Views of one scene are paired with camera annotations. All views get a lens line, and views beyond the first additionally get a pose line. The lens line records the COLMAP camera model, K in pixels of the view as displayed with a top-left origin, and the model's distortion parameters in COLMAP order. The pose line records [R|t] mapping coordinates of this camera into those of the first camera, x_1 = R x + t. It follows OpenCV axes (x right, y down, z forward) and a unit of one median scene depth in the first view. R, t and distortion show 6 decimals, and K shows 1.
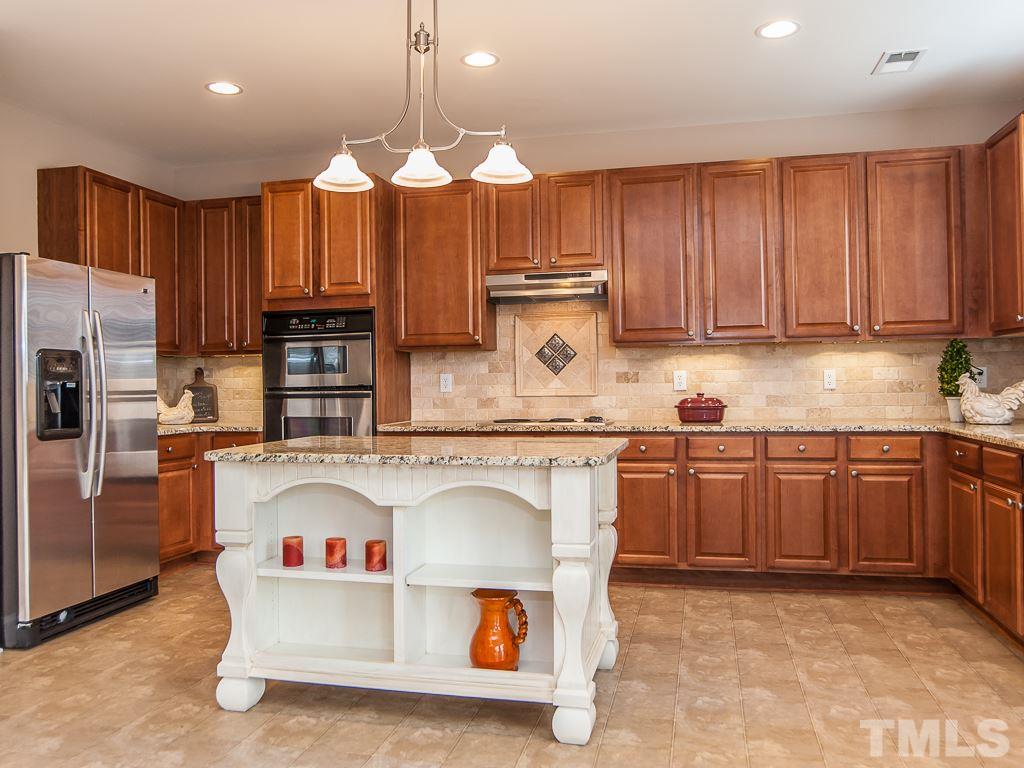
lens RADIAL K [[804.8, 0, 519.4], [0, 804.8, 377.0], [0, 0, 1]] dist [-0.032013, 0.006037]
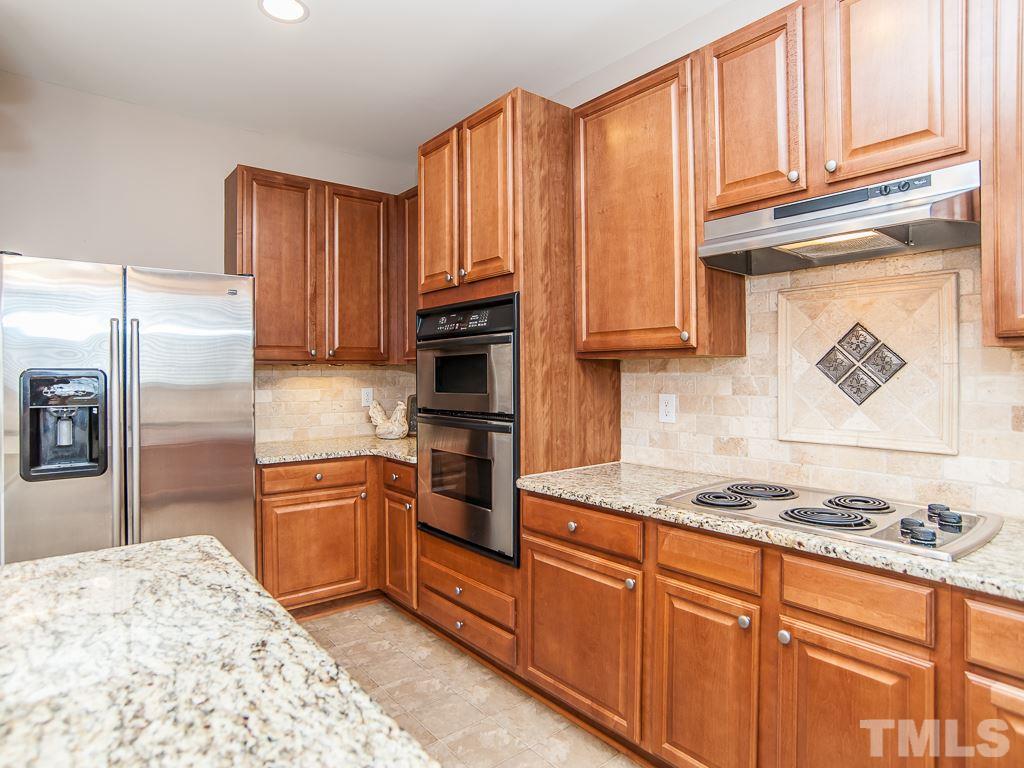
lens RADIAL K [[580.2, 0, 498.0], [0, 580.2, 378.2], [0, 0, 1]] dist [-0.093205, 0.052982]
pose [[0.780704, 0.015333, -0.624712, 0.099612], [-0.002214, 0.999761, 0.021772, -0.029373], [0.624897, -0.015614, 0.780551, 0.647203]]
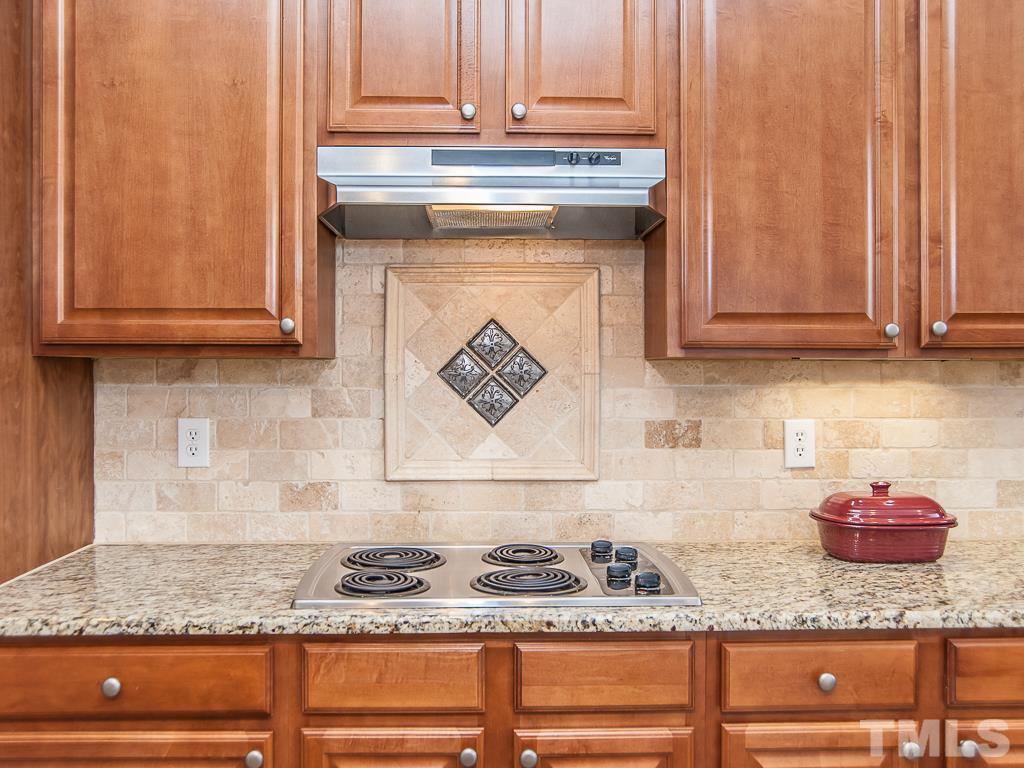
lens RADIAL K [[859.5, 0, 510.6], [0, 859.5, 372.7], [0, 0, 1]] dist [-0.065787, 0.075851]
pose [[0.967506, 0.014437, 0.252437, -0.056540], [-0.016577, 0.999842, 0.006351, -0.034284], [-0.252306, -0.010329, 0.967592, 0.663824]]
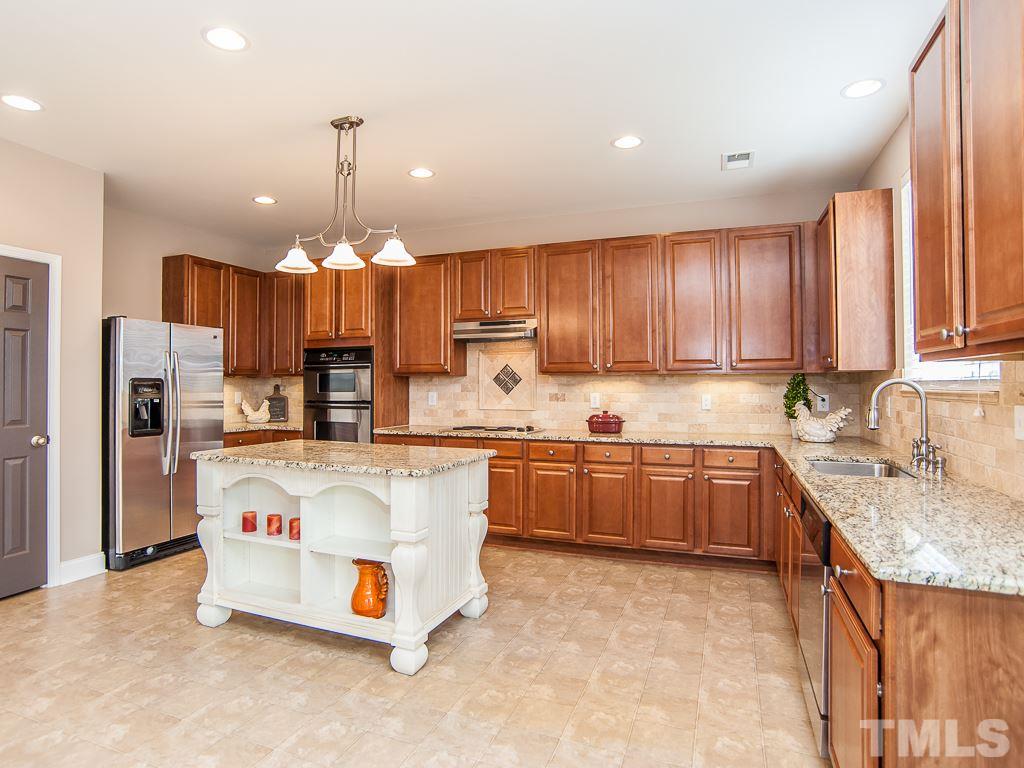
lens RADIAL K [[580.2, 0, 498.0], [0, 580.2, 378.2], [0, 0, 1]] dist [-0.093205, 0.052982]
pose [[0.987288, 0.010942, -0.158563, 0.206749], [-0.011636, 0.999926, -0.003452, -0.029706], [0.158513, 0.005254, 0.987343, 0.026629]]
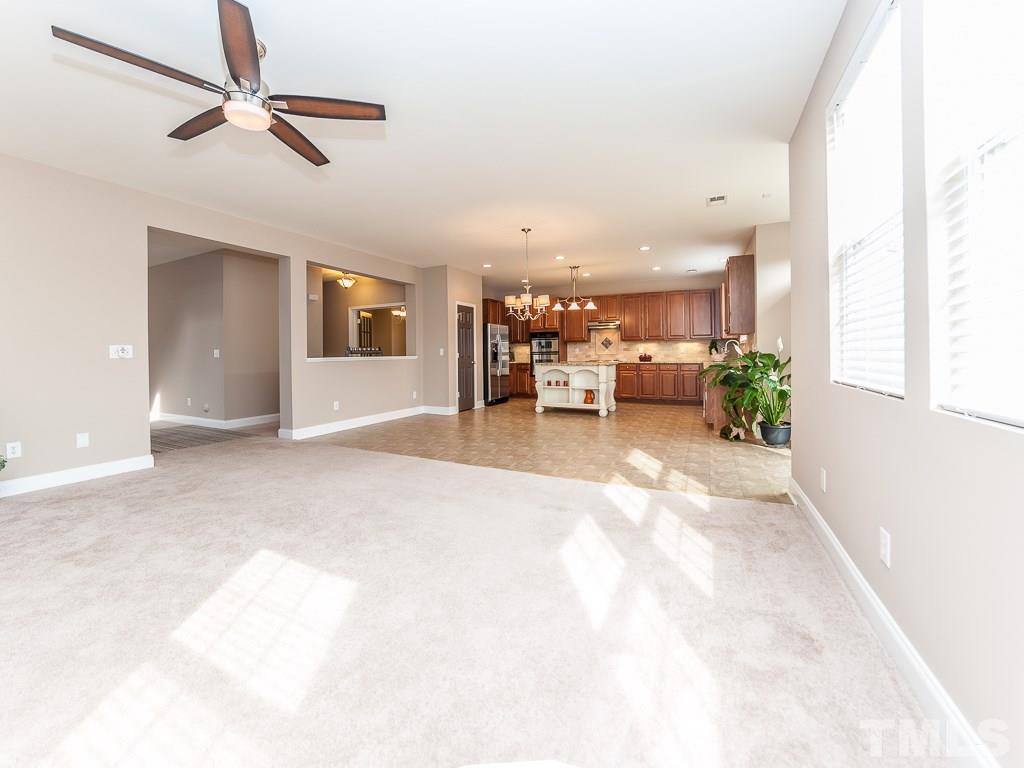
lens RADIAL K [[397.2, 0, 511.1], [0, 397.2, 355.7], [0, 0, 1]] dist [-0.063935, 0.012377]
pose [[0.972317, 0.004686, -0.233619, 0.046567], [-0.000828, 0.999862, 0.016610, -0.000860], [0.233664, -0.015957, 0.972186, -0.968248]]
